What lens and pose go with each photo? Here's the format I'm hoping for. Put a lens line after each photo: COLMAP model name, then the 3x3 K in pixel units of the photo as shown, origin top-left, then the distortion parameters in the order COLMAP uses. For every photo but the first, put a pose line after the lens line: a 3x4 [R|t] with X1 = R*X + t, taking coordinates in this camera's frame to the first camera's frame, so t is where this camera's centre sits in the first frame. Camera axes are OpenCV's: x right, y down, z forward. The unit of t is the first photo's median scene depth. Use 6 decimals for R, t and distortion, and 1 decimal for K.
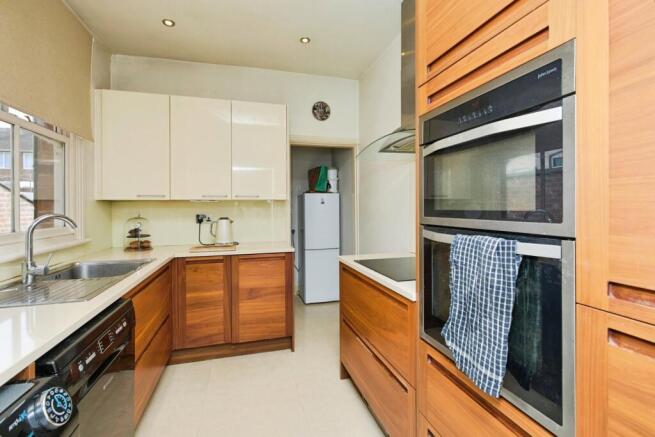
lens RADIAL K [[305.0, 0, 330.0], [0, 305.0, 207.7], [0, 0, 1]] dist [0.000524, 0.000074]
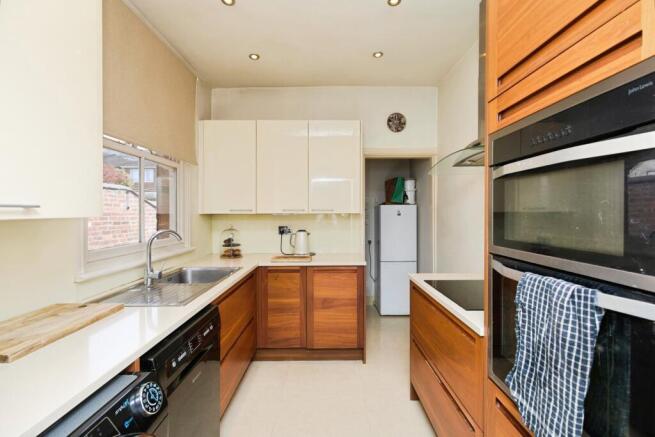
lens RADIAL K [[302.2, 0, 330.8], [0, 302.2, 215.6], [0, 0, 1]] dist [0.002105, -0.000170]
pose [[0.963572, 0.006607, -0.267367, 0.040857], [-0.004714, 0.999959, 0.007720, -0.031418], [0.267407, -0.006178, 0.963564, 0.002204]]
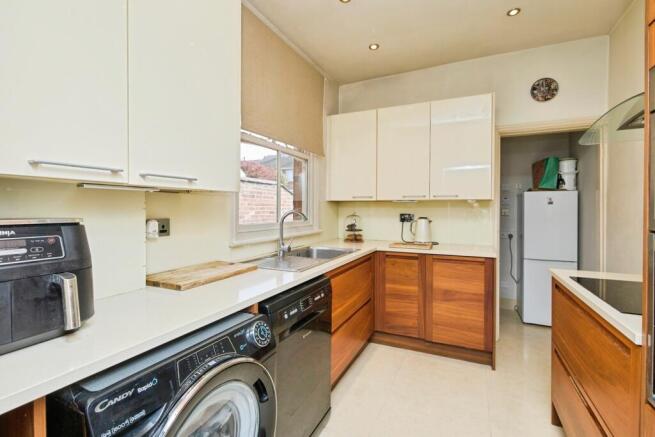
lens RADIAL K [[303.5, 0, 330.1], [0, 303.5, 210.4], [0, 0, 1]] dist [0.001016, 0.000074]
pose [[0.755356, 0.013758, -0.655170, 0.102205], [-0.010730, 0.999905, 0.008626, 0.004613], [0.655226, 0.000514, 0.755432, 0.021979]]
